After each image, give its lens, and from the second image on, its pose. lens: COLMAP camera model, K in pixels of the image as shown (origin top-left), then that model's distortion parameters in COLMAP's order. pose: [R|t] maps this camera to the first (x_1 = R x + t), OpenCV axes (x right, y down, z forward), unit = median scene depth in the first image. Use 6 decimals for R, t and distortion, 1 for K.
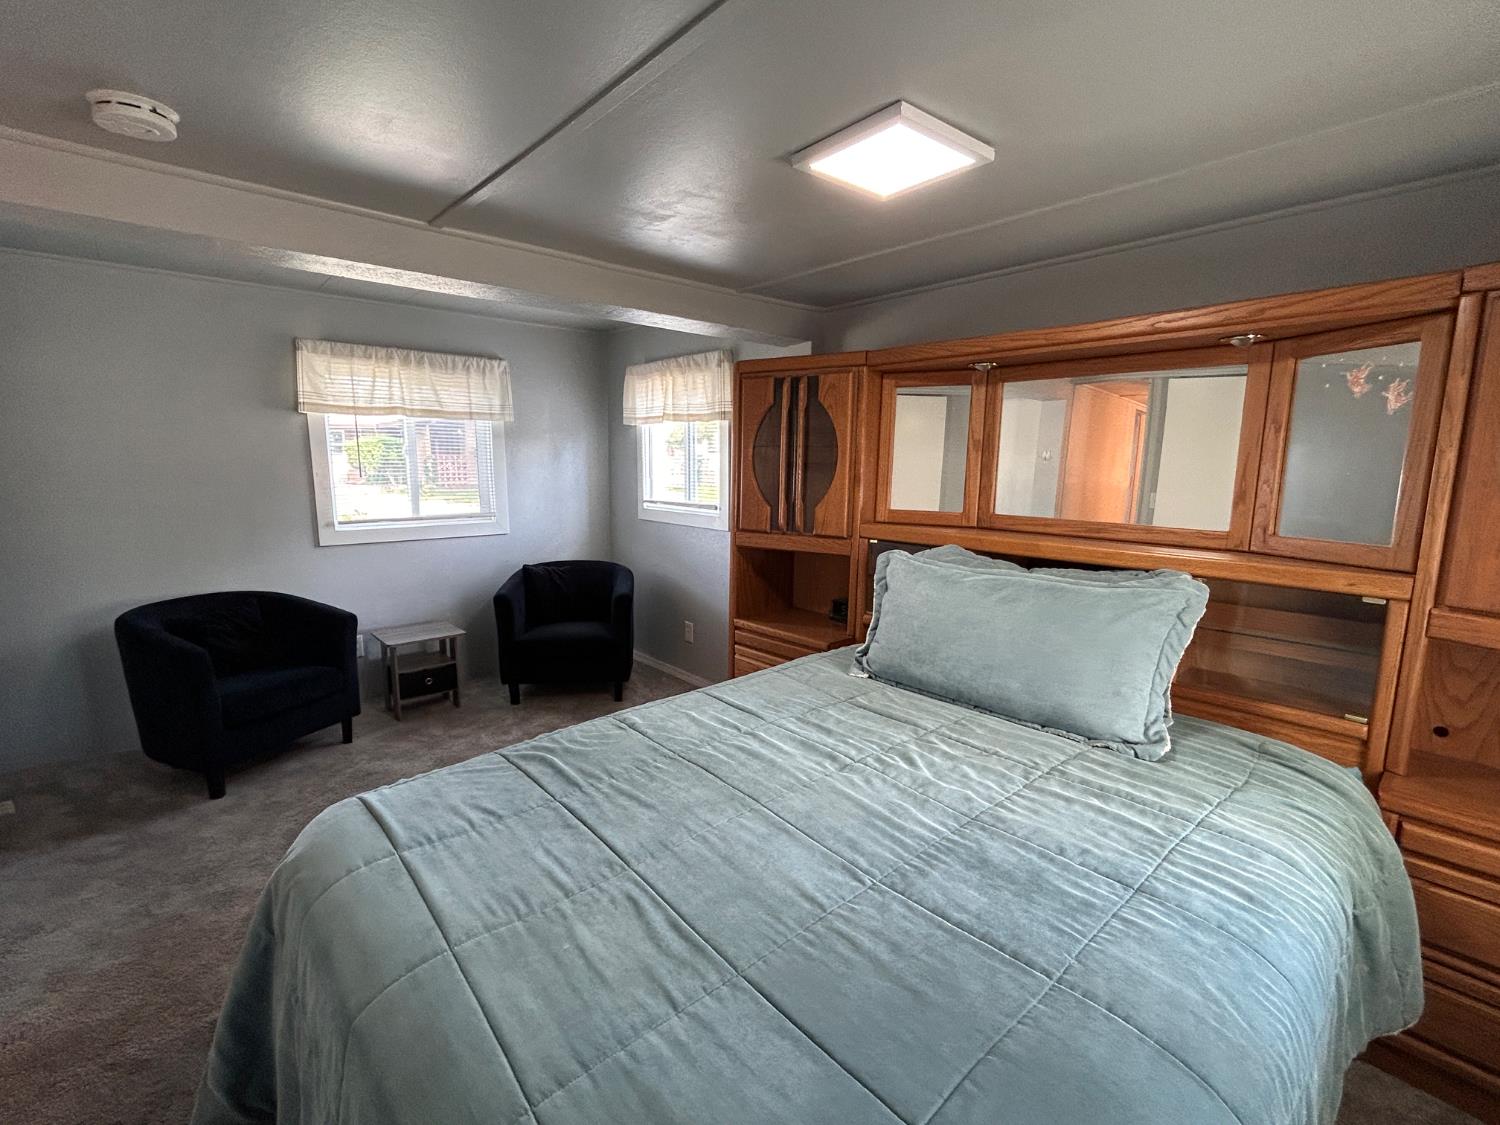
lens RADIAL K [[671.5, 0, 749.7], [0, 671.5, 559.4], [0, 0, 1]] dist [-0.001144, 0.000170]
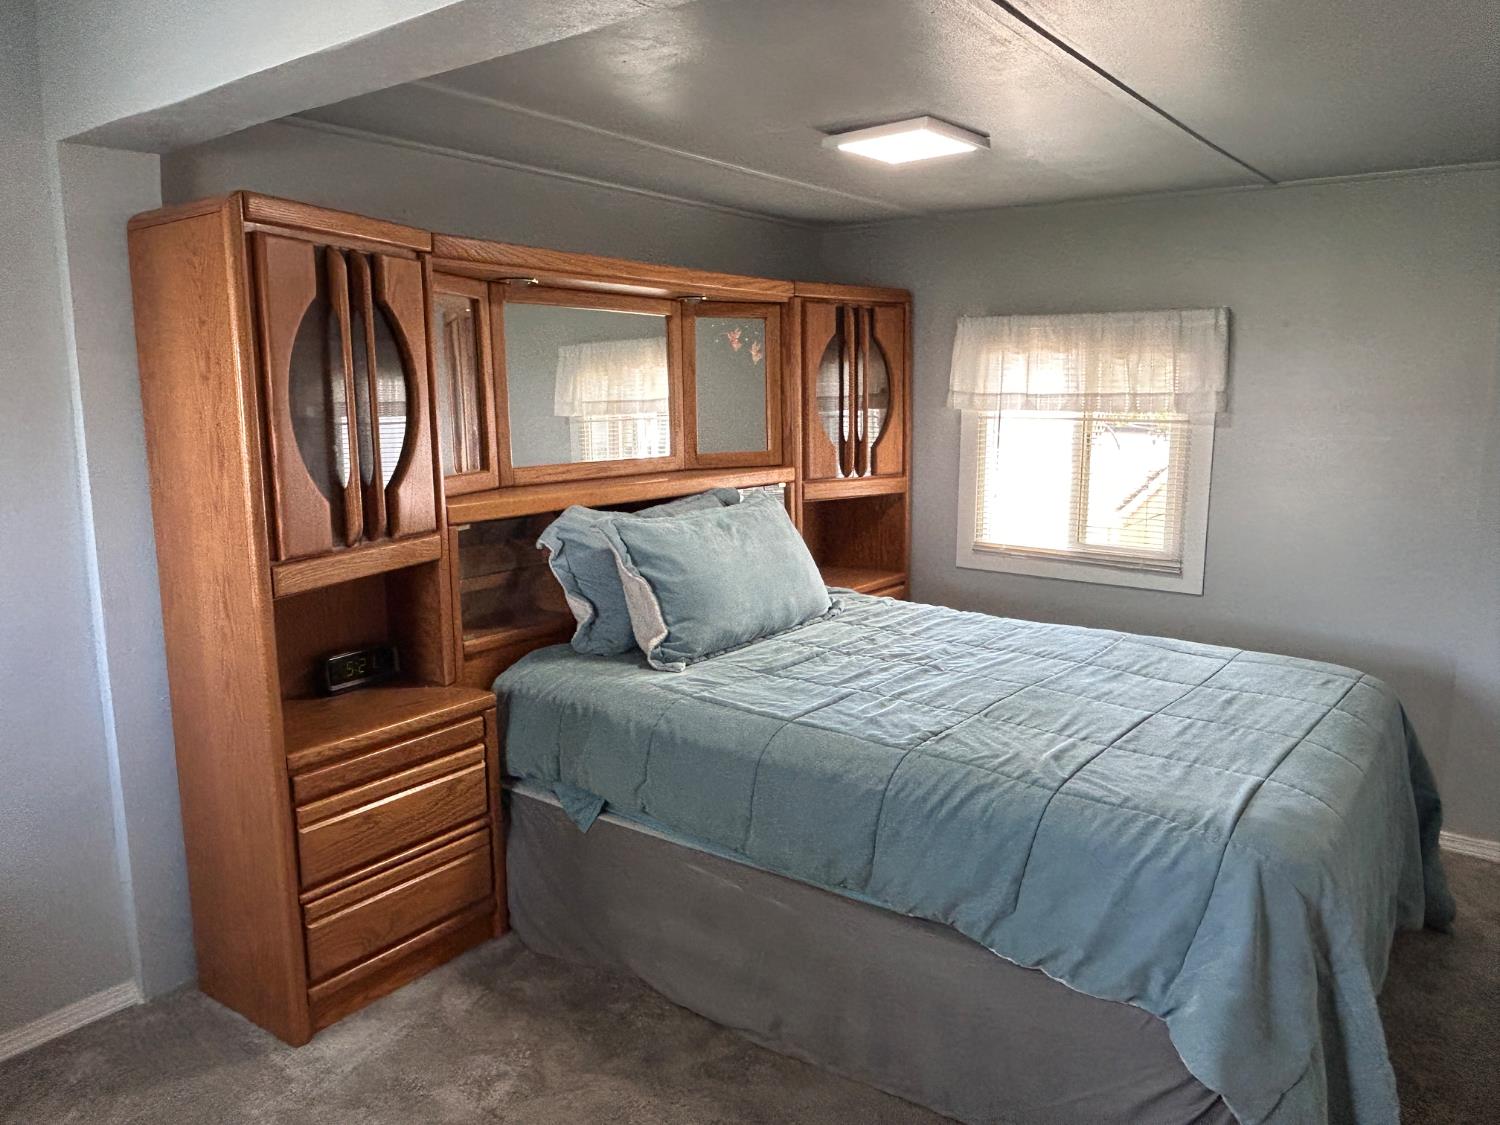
lens RADIAL K [[1059.8, 0, 751.8], [0, 1059.8, 562.8], [0, 0, 1]] dist [0.002001, -0.000016]
pose [[-0.193237, -0.168679, 0.966544, -1.038487], [0.143543, 0.969651, 0.197919, -0.186602], [-0.970595, 0.176986, -0.163160, 1.070882]]
